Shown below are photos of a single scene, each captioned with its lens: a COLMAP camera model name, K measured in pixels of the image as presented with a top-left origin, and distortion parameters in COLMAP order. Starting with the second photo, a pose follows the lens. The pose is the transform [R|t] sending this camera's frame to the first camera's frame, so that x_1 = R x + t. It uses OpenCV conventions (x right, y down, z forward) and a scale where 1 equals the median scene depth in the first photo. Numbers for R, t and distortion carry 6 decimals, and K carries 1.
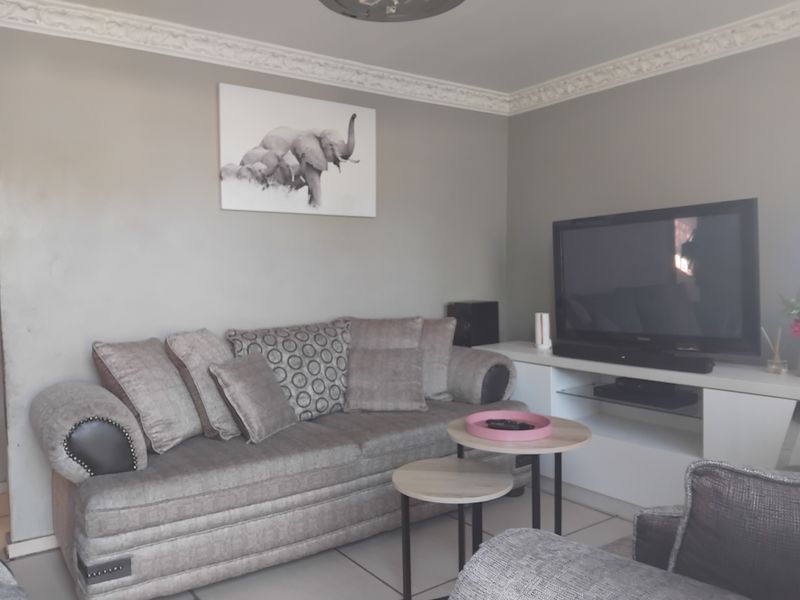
lens RADIAL K [[635.3, 0, 402.6], [0, 635.3, 300.9], [0, 0, 1]] dist [0.081995, -0.109545]
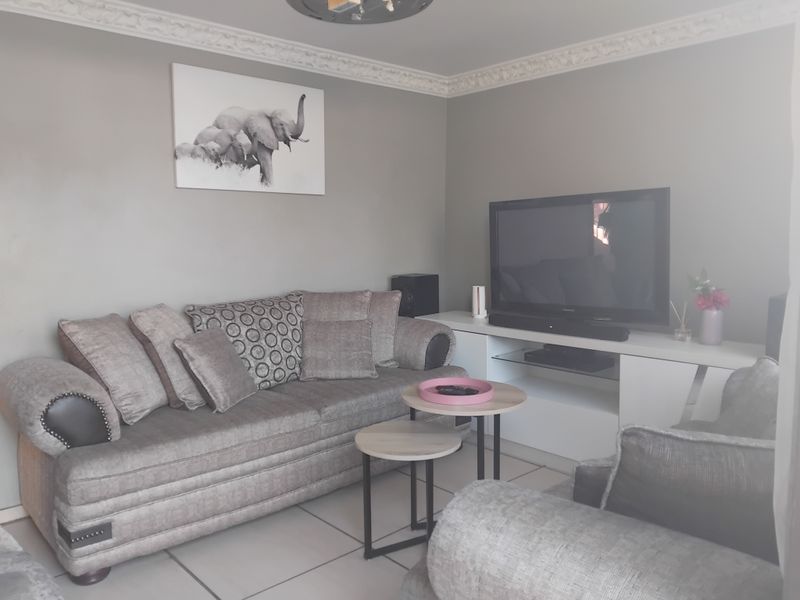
lens RADIAL K [[628.1, 0, 398.7], [0, 628.1, 298.3], [0, 0, 1]] dist [0.114898, -0.117140]
pose [[0.993909, -0.005712, 0.110052, -0.048897], [-0.000584, 0.998368, 0.057098, -0.028218], [-0.110198, -0.056814, 0.992284, -0.075716]]
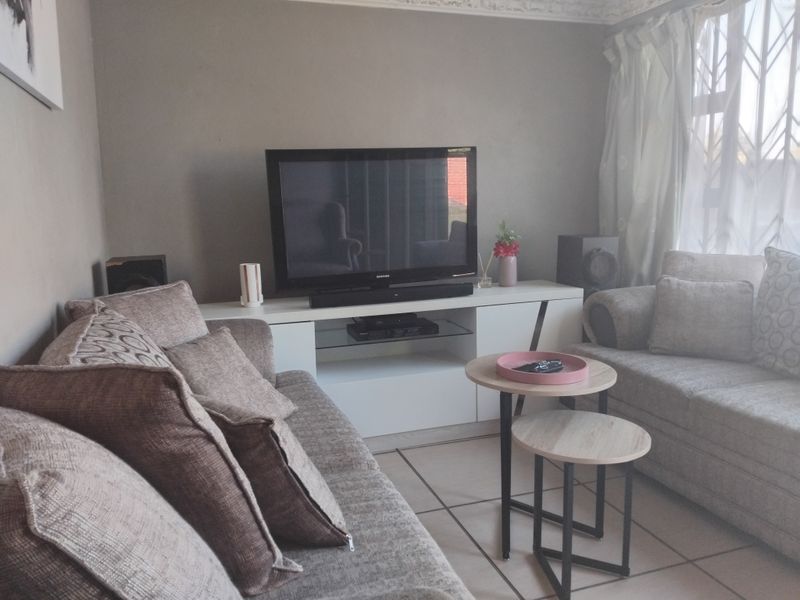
lens RADIAL K [[635.3, 0, 402.6], [0, 635.3, 300.9], [0, 0, 1]] dist [0.081995, -0.109545]
pose [[0.317488, -0.128703, 0.939488, -0.654027], [0.062058, 0.991443, 0.114849, -0.017897], [-0.946230, 0.021840, 0.322758, 0.734244]]
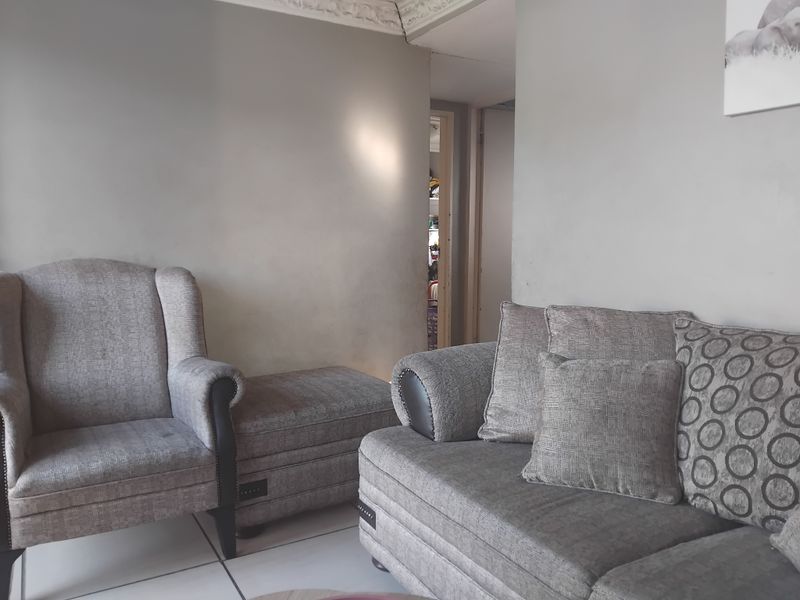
lens RADIAL K [[635.3, 0, 402.6], [0, 635.3, 300.9], [0, 0, 1]] dist [0.081995, -0.109545]
pose [[-0.102043, 0.119864, -0.987532, 0.410931], [-0.039146, 0.991461, 0.124386, -0.042589], [0.994009, 0.051351, -0.096480, 0.889007]]
